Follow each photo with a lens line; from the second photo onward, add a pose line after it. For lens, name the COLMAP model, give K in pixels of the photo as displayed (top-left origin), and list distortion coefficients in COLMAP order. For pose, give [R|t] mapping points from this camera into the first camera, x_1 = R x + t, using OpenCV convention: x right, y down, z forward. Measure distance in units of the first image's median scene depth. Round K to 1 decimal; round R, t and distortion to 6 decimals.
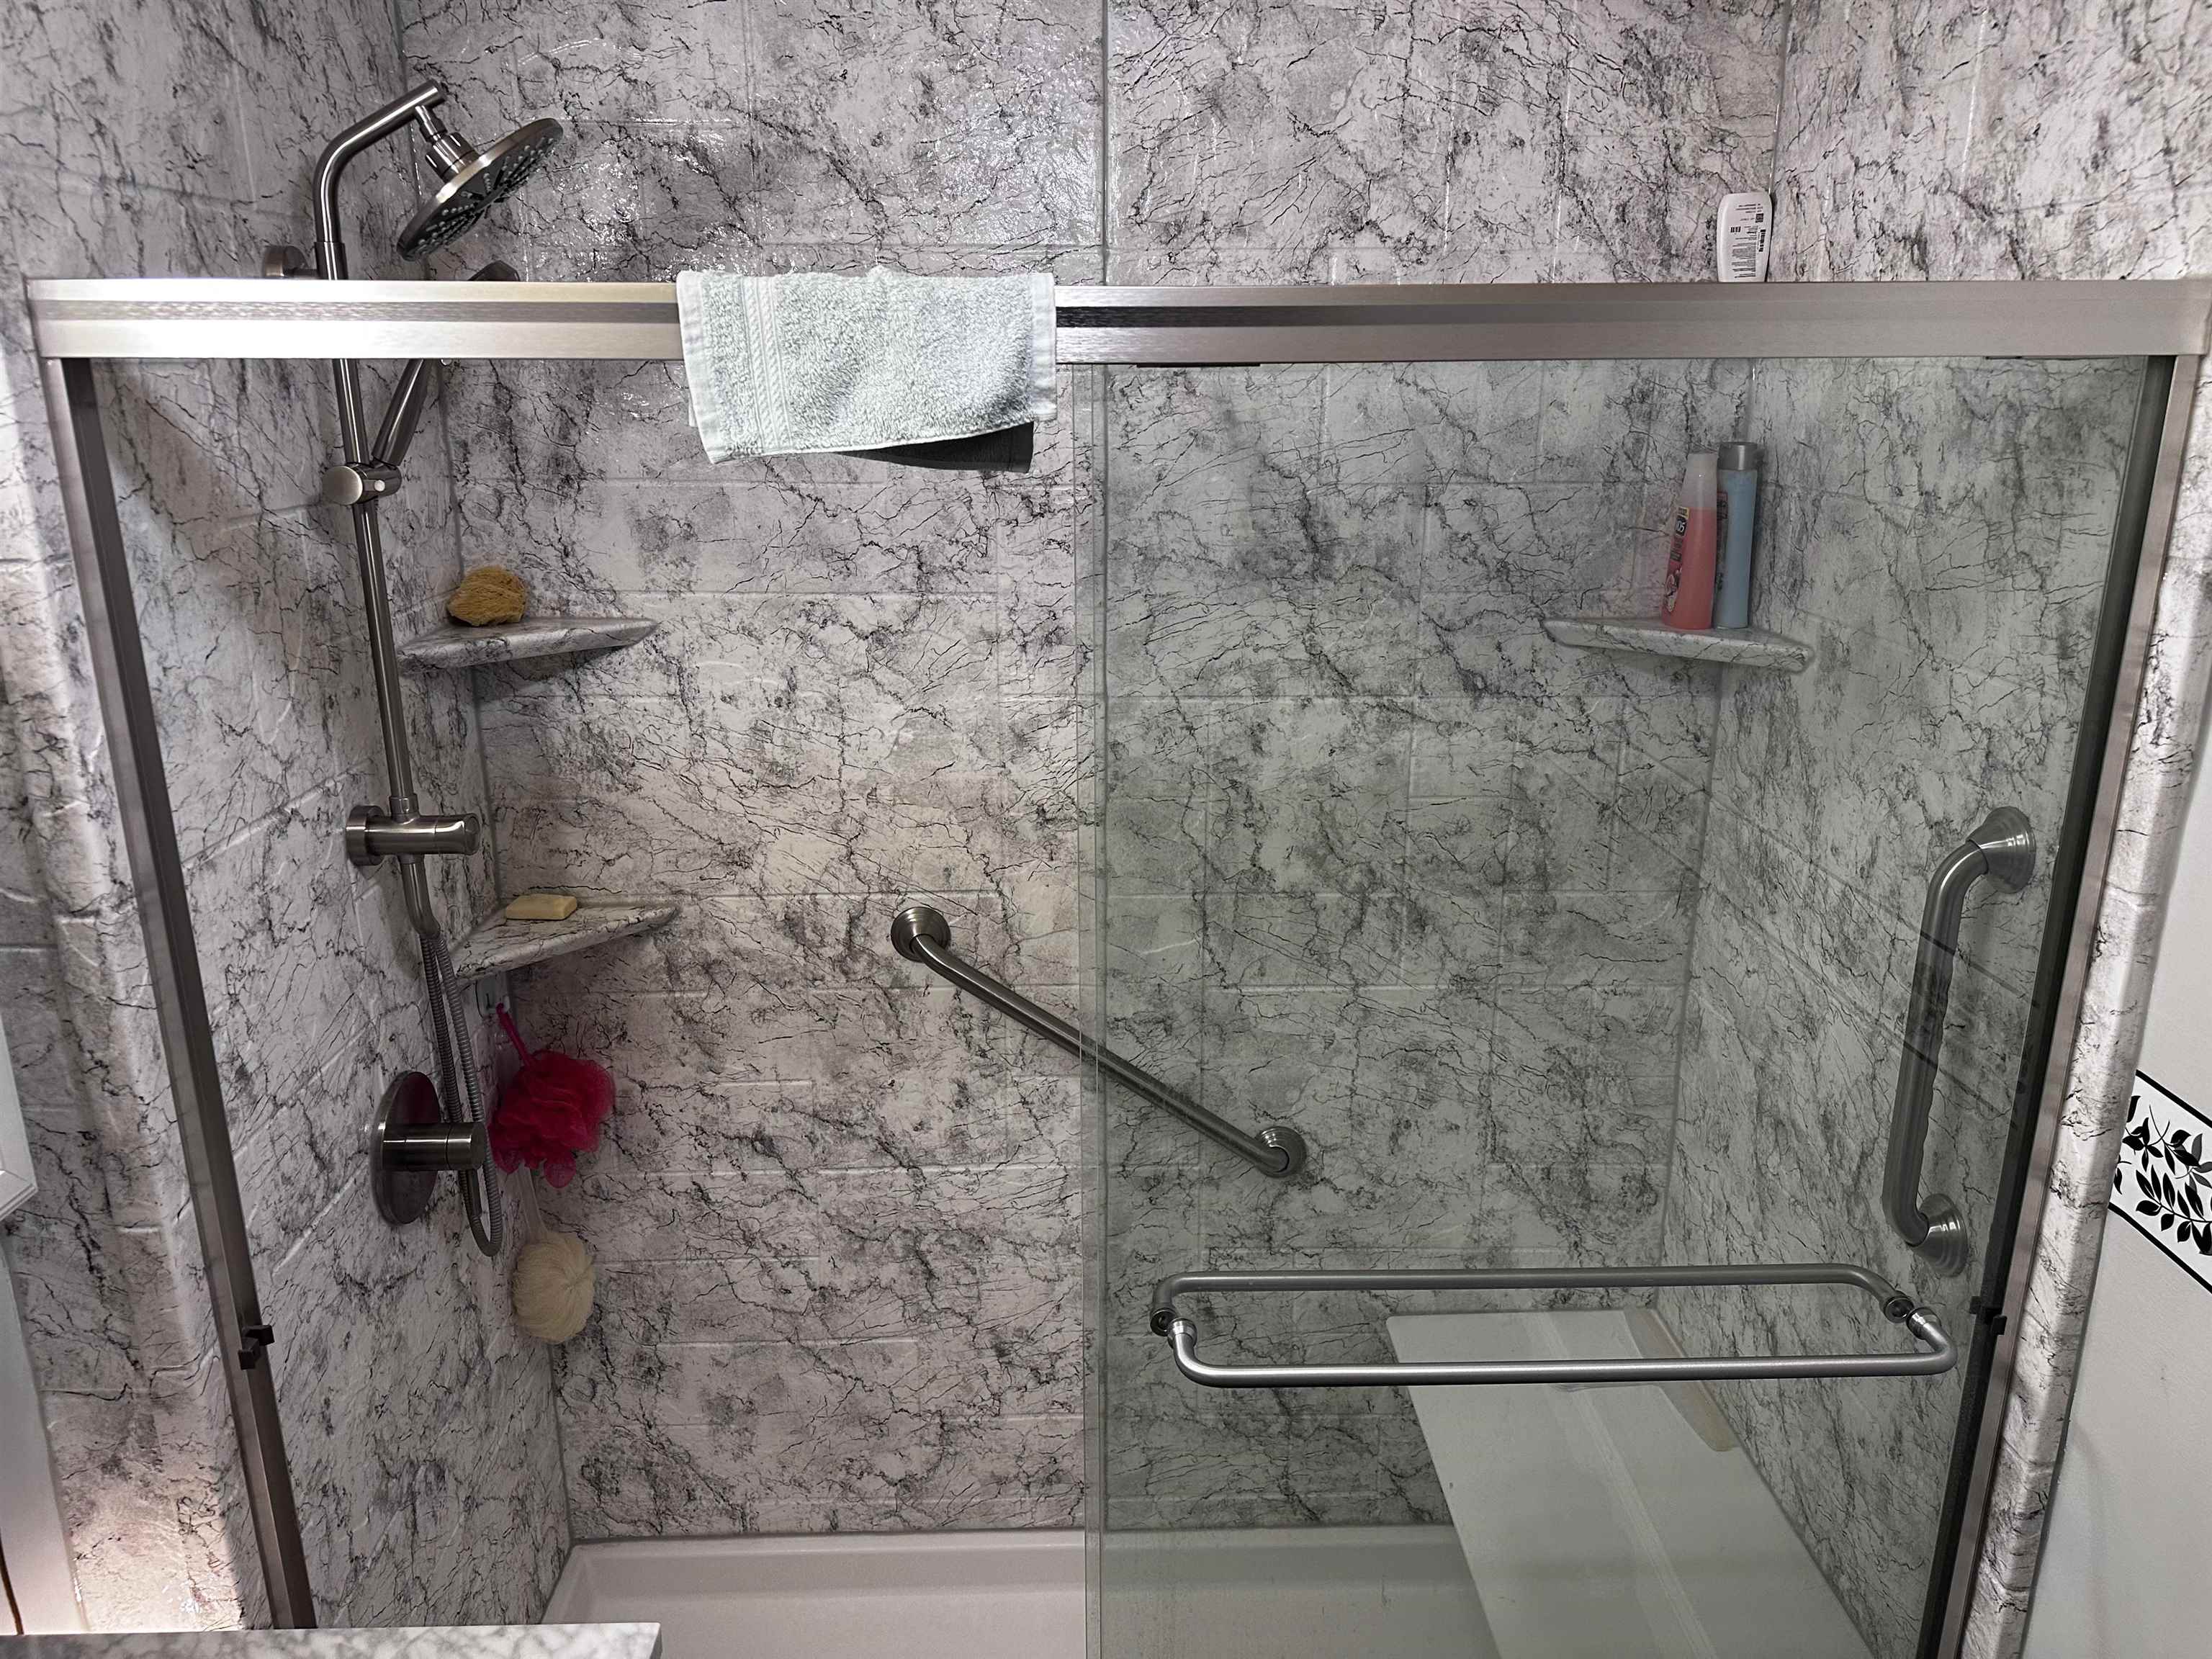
lens RADIAL K [[1530.8, 0, 1103.2], [0, 1530.8, 829.0], [0, 0, 1]] dist [0.118589, -0.158582]
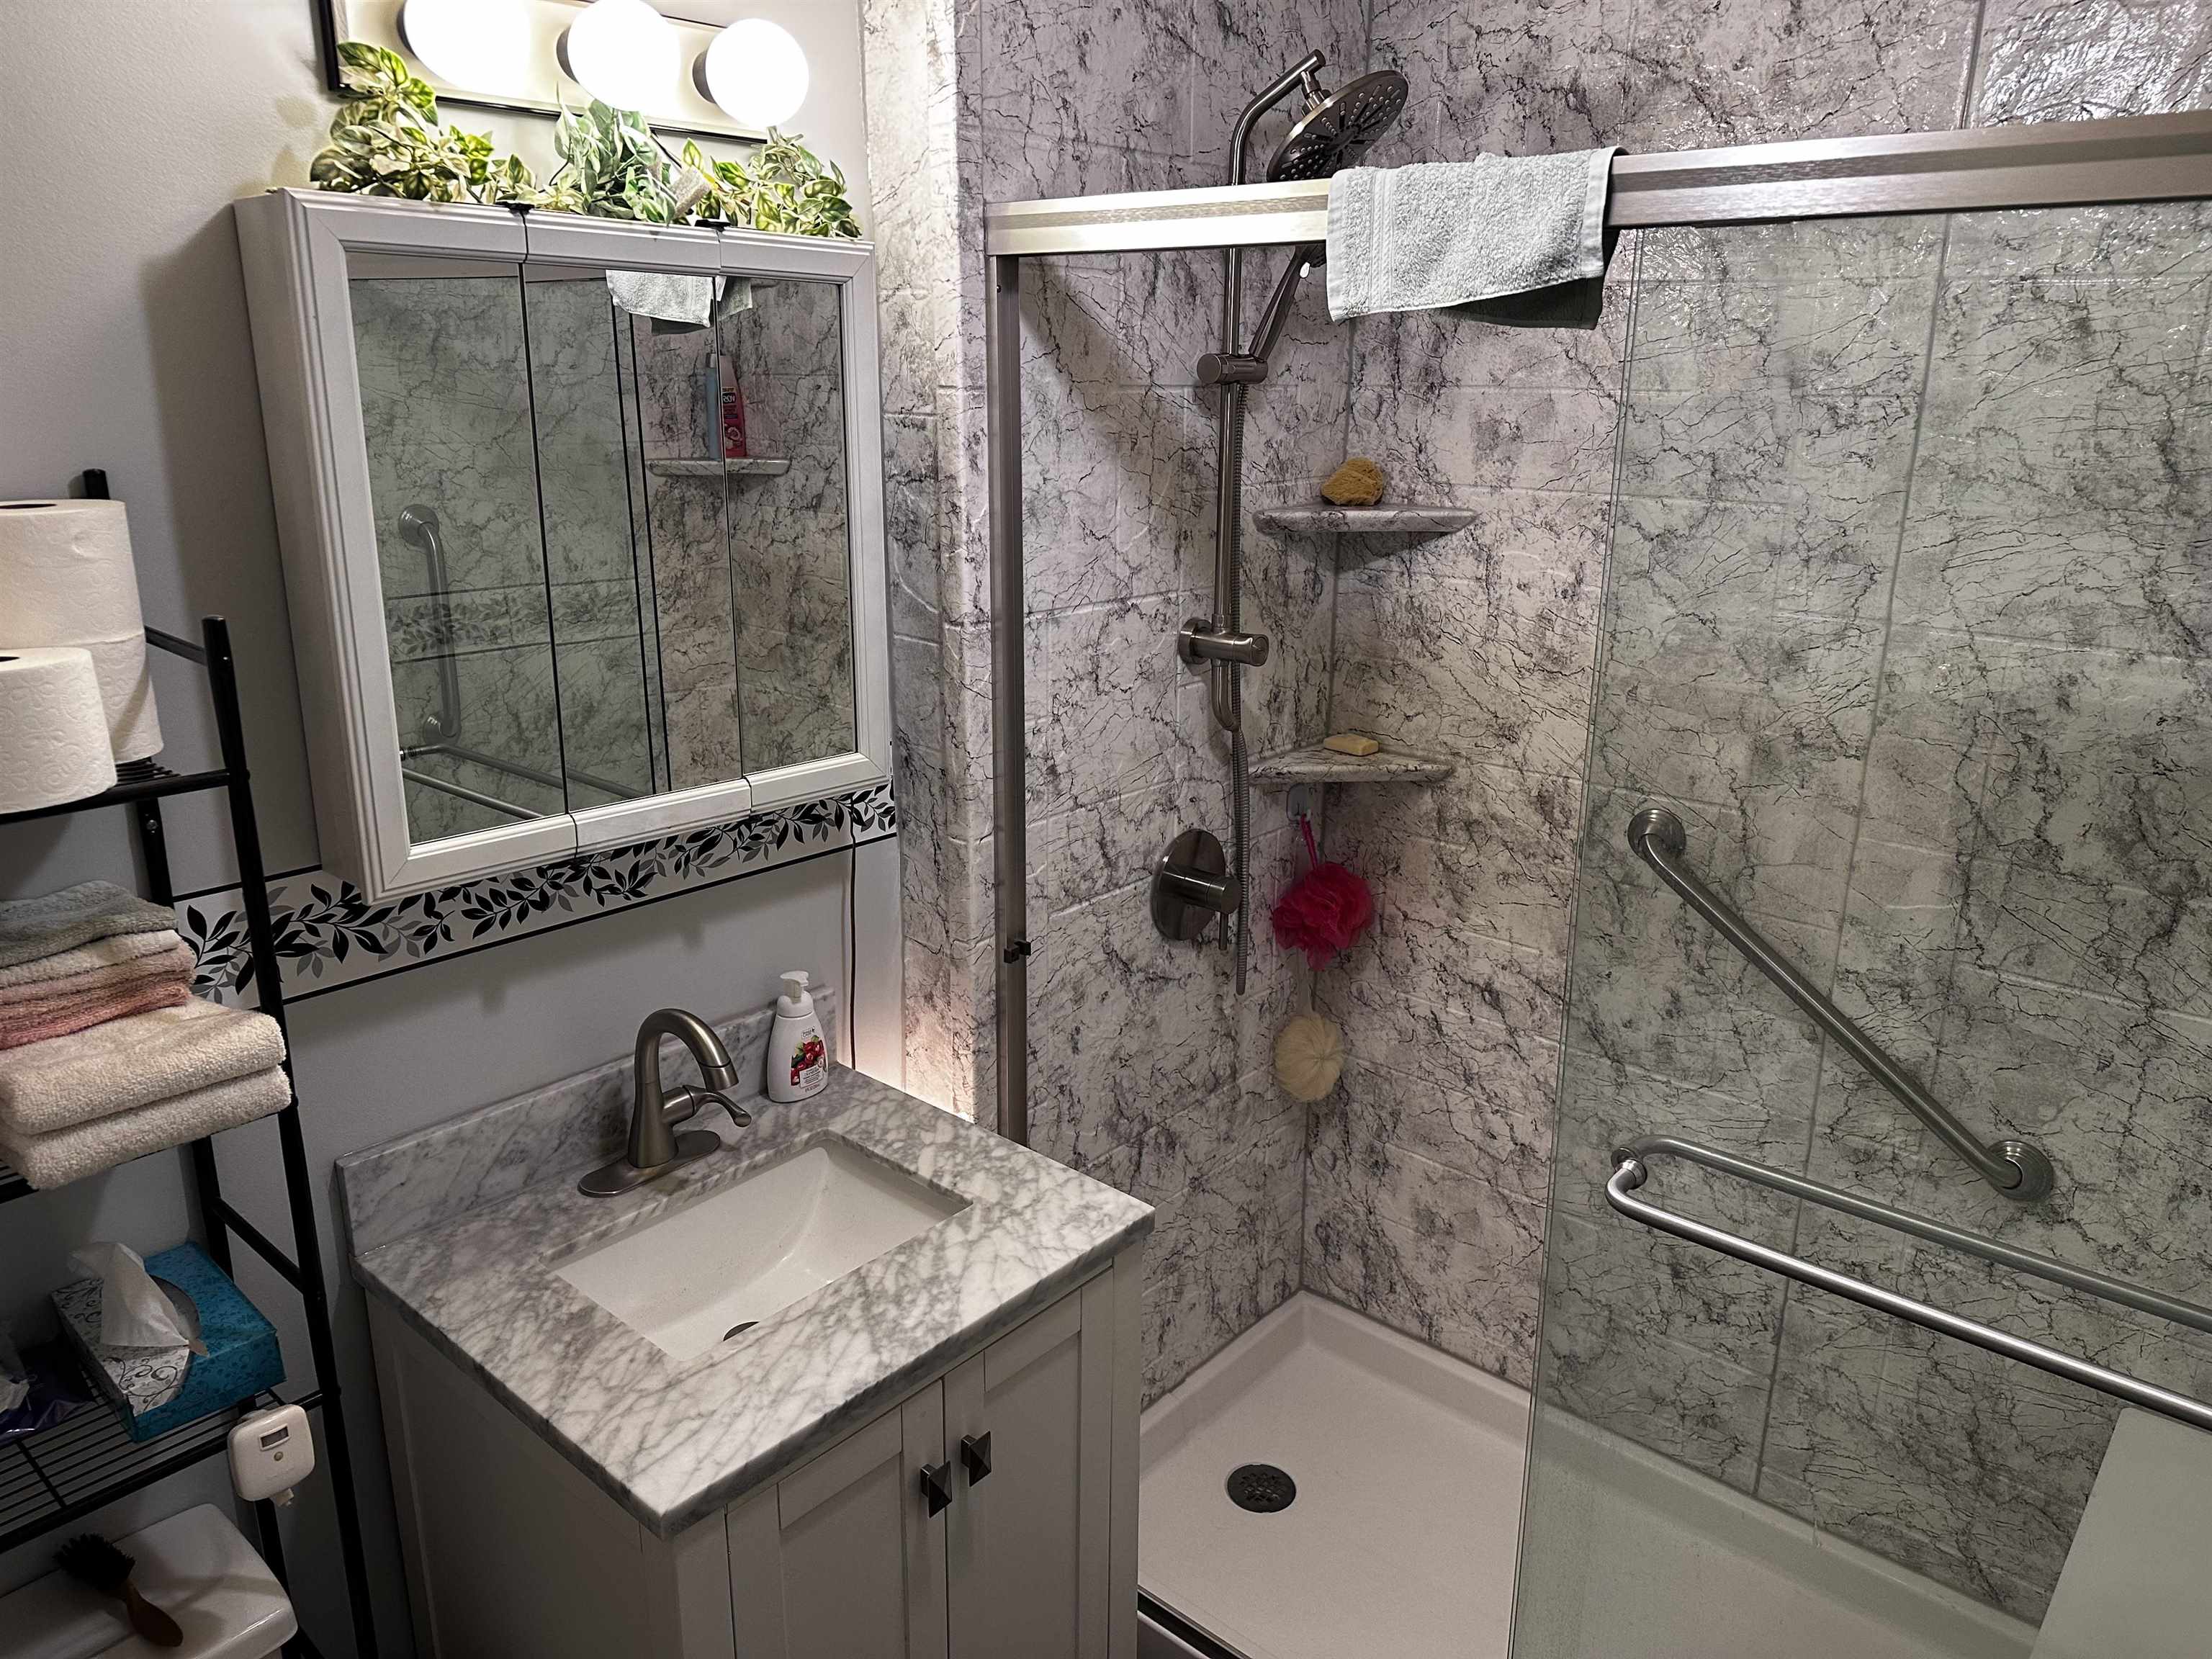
lens RADIAL K [[1560.0, 0, 1163.2], [0, 1560.0, 863.0], [0, 0, 1]] dist [0.106331, -0.179335]
pose [[0.735514, 0.206196, -0.645369, 0.342273], [-0.204109, 0.975745, 0.079132, 0.074287], [0.646032, 0.073523, 0.759761, -0.022769]]
